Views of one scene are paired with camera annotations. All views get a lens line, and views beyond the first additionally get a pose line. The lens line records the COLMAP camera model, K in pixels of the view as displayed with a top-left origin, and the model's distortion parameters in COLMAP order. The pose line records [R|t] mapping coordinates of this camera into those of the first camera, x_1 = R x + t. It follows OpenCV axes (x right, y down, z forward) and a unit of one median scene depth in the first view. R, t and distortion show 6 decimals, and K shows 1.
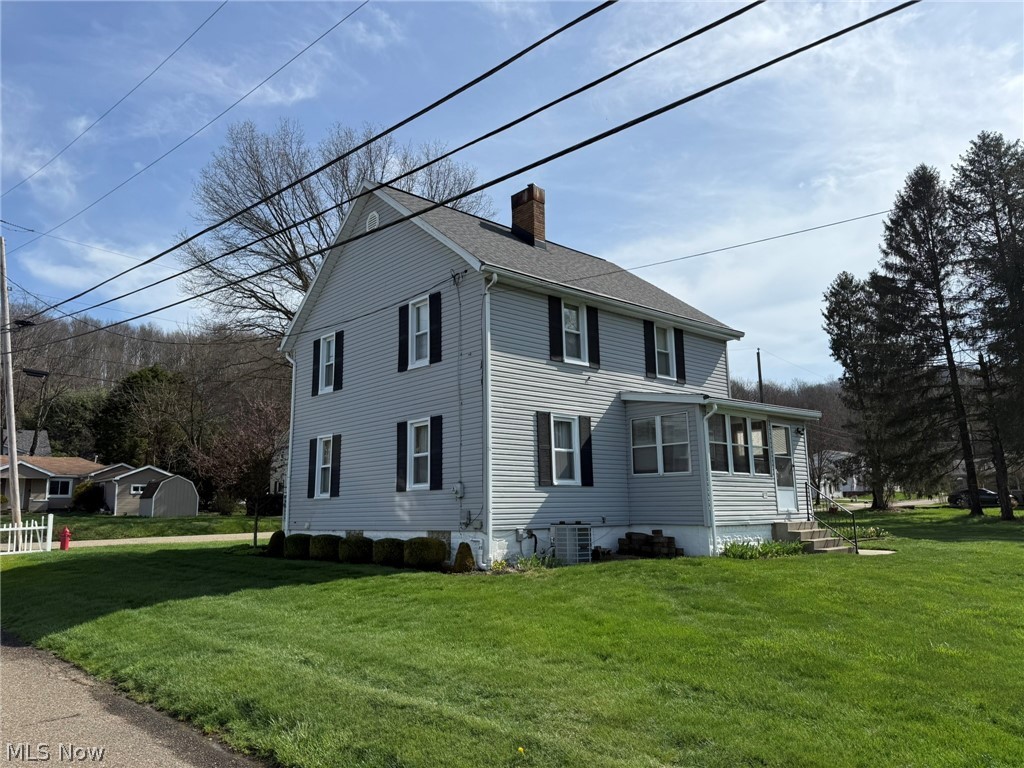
lens RADIAL K [[691.2, 0, 512.0], [0, 691.2, 384.0], [0, 0, 1]] dist [0.100571, -0.001478]
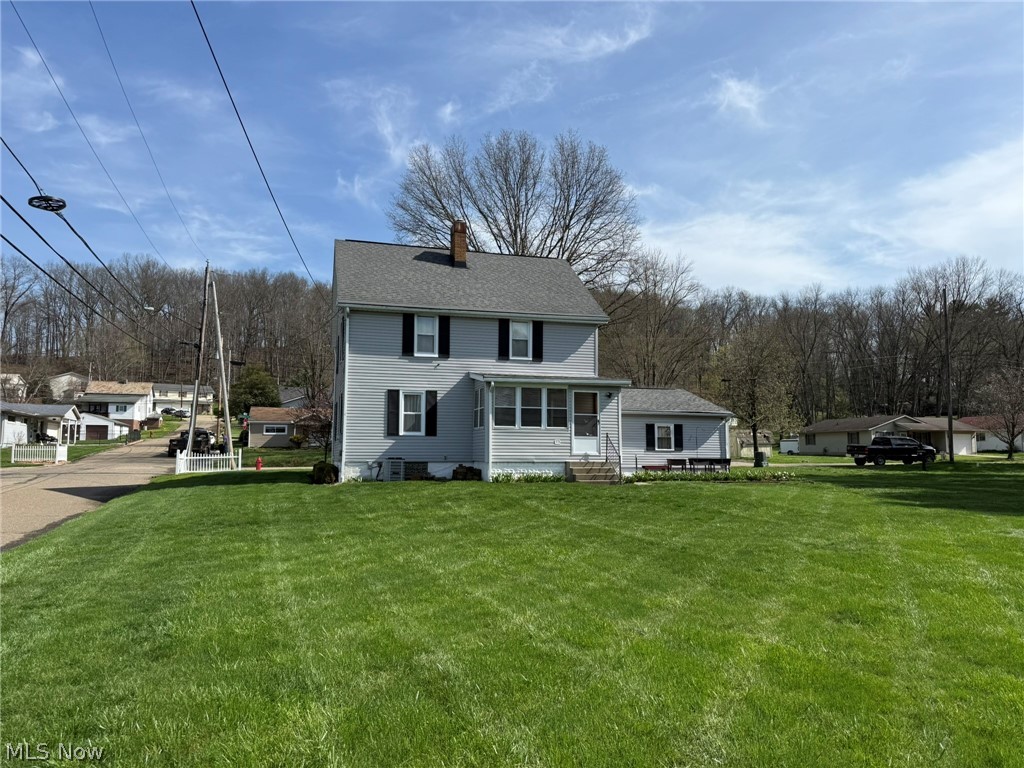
lens RADIAL K [[691.2, 0, 512.0], [0, 691.2, 384.0], [0, 0, 1]] dist [0.100571, -0.001478]
pose [[0.897227, -0.028159, -0.440672, 0.941197], [0.058998, 0.996661, 0.056437, -0.043620], [0.437611, -0.076636, 0.895893, -0.287006]]
